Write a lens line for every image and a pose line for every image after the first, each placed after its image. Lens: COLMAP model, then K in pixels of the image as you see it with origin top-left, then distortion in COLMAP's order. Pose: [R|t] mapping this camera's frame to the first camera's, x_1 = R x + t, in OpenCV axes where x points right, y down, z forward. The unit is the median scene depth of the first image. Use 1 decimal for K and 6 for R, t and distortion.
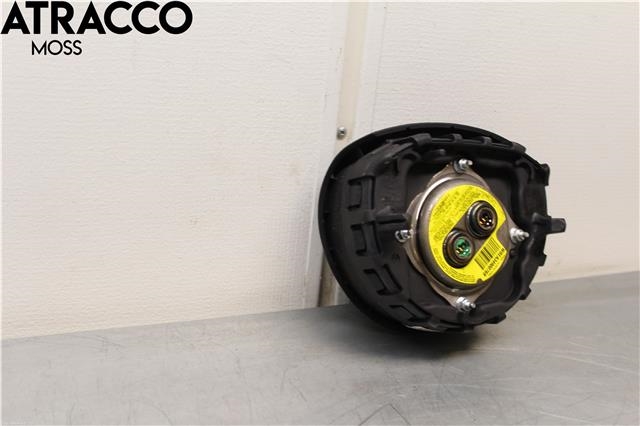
lens RADIAL K [[766.8, 0, 320.0], [0, 766.8, 213.0], [0, 0, 1]] dist [0.003928, 0.004434]
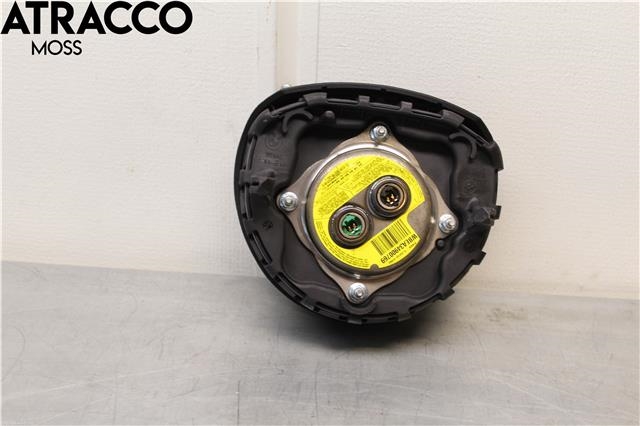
lens RADIAL K [[871.6, 0, 320.0], [0, 871.6, 213.0], [0, 0, 1]] dist [-0.014477, -0.005576]
pose [[0.889913, 0.114425, -0.441546, 0.578013], [-0.109737, 0.993300, 0.036239, -0.001032], [0.442734, 0.016204, 0.896507, 0.088853]]
